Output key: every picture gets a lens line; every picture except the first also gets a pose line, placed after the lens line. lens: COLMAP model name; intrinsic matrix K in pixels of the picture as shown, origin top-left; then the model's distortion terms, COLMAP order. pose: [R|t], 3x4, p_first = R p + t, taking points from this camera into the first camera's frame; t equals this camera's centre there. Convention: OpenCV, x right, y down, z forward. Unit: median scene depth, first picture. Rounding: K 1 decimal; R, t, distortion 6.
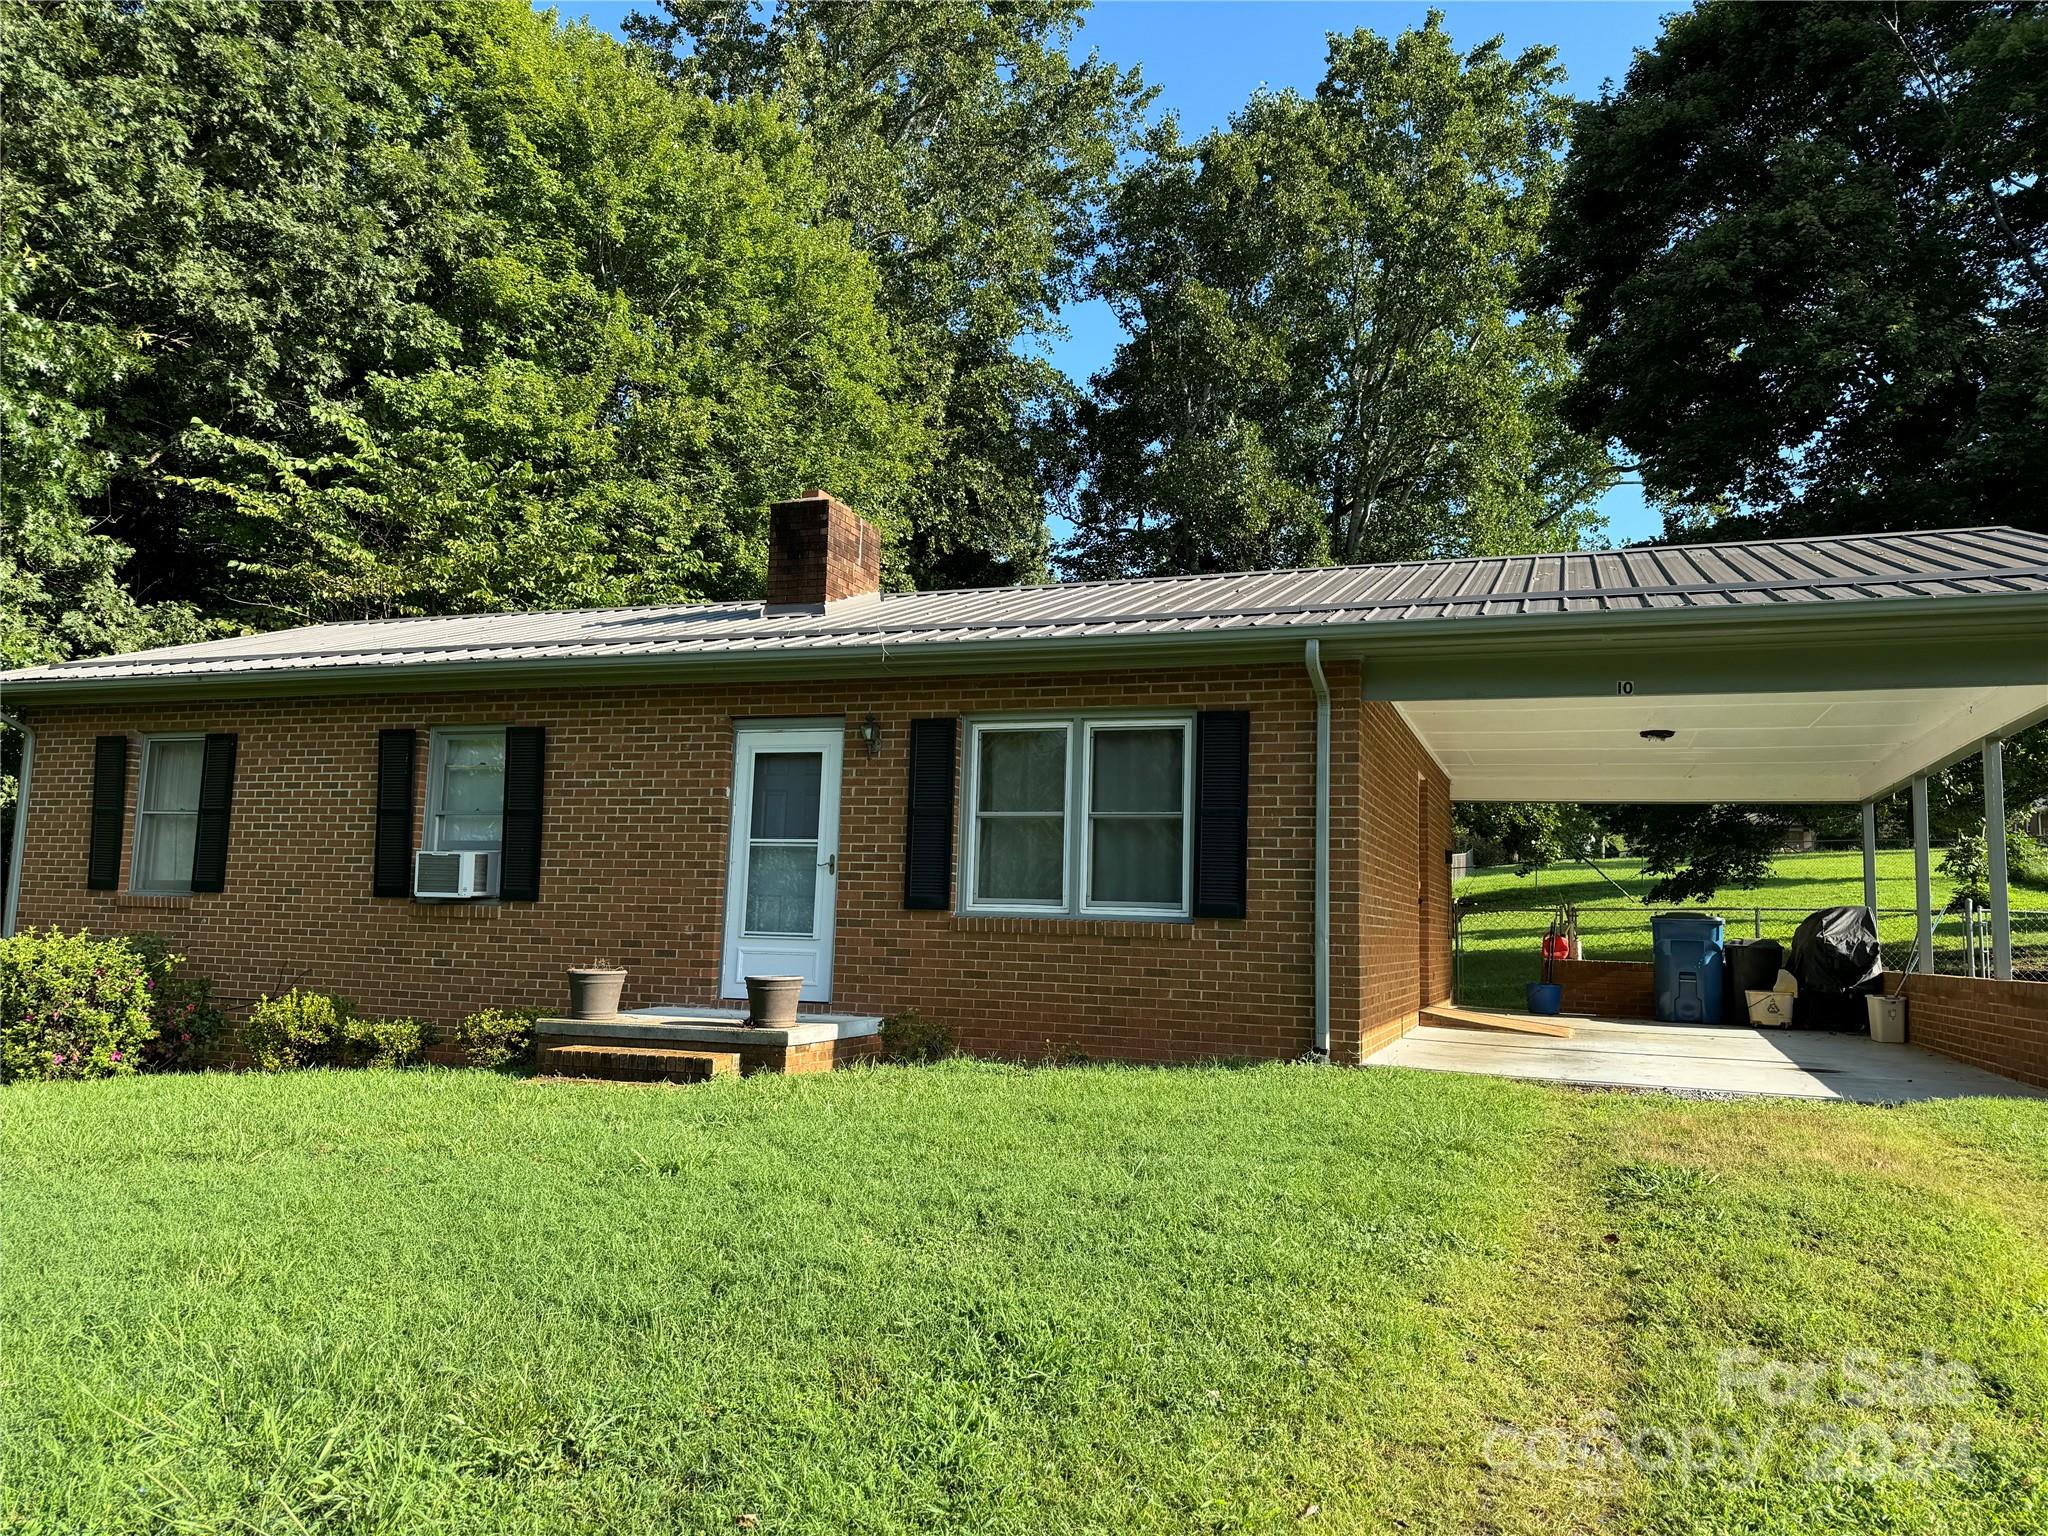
lens RADIAL K [[1438.0, 0, 1021.6], [0, 1438.0, 763.4], [0, 0, 1]] dist [0.003295, -0.000271]
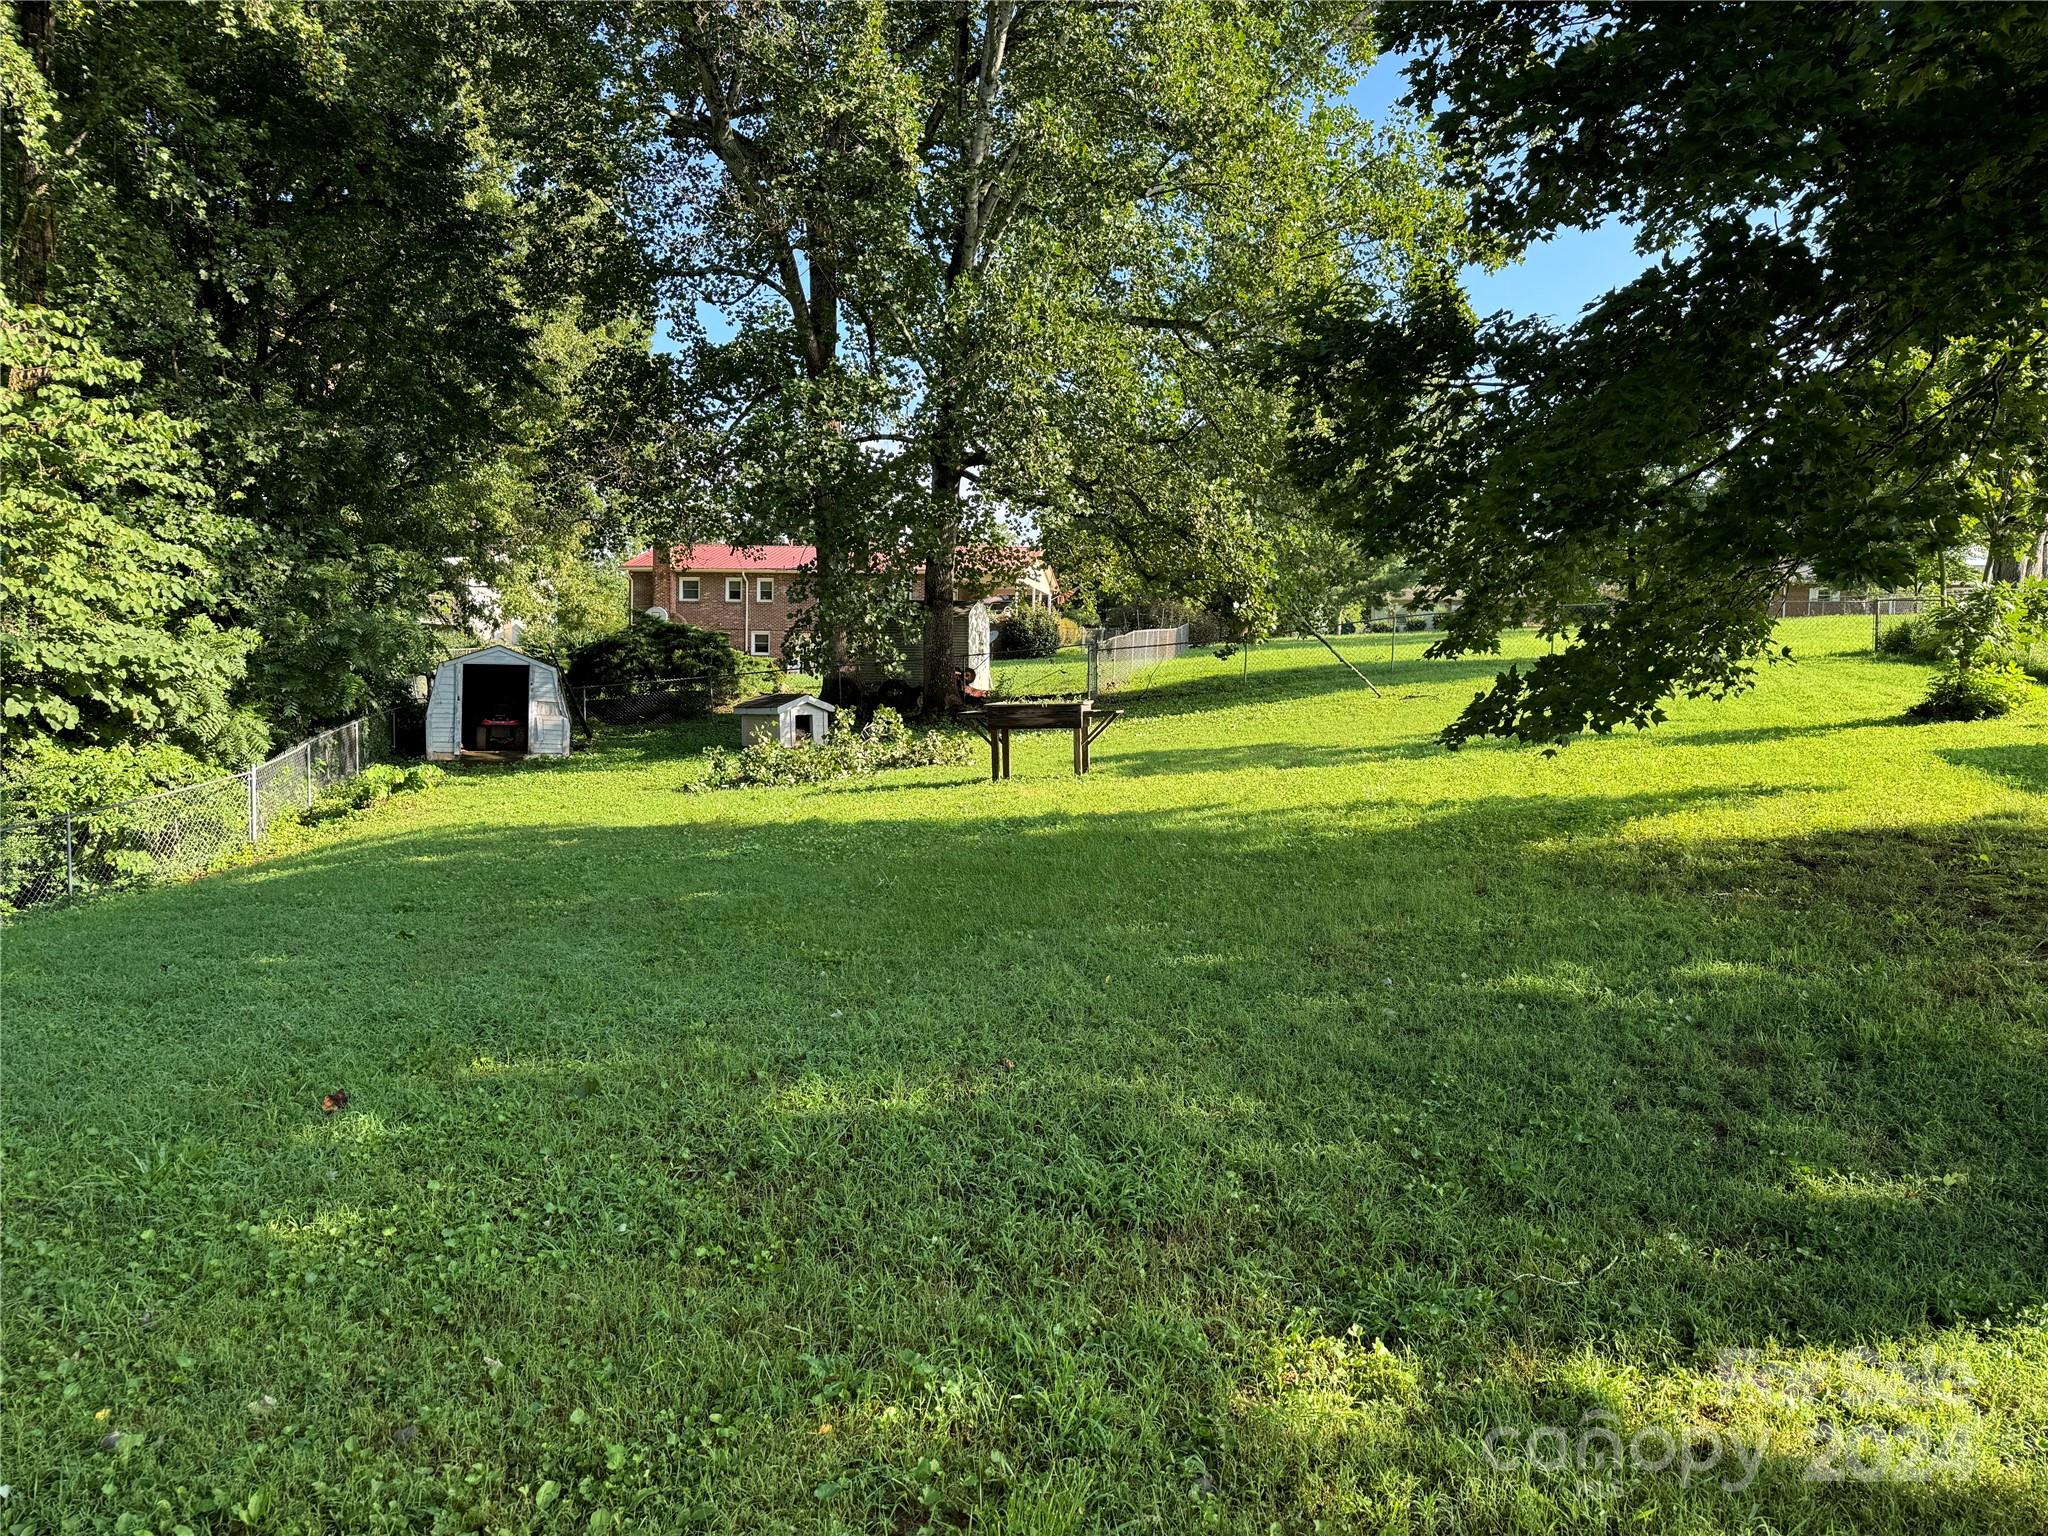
lens RADIAL K [[1438.0, 0, 1023.7], [0, 1438.0, 771.2], [0, 0, 1]] dist [0.003295, -0.000271]
pose [[0.985751, -0.013751, 0.167650, 0.154447], [-0.013054, 0.987394, 0.157744, 0.028054], [-0.167706, -0.157685, 0.973145, 0.383637]]
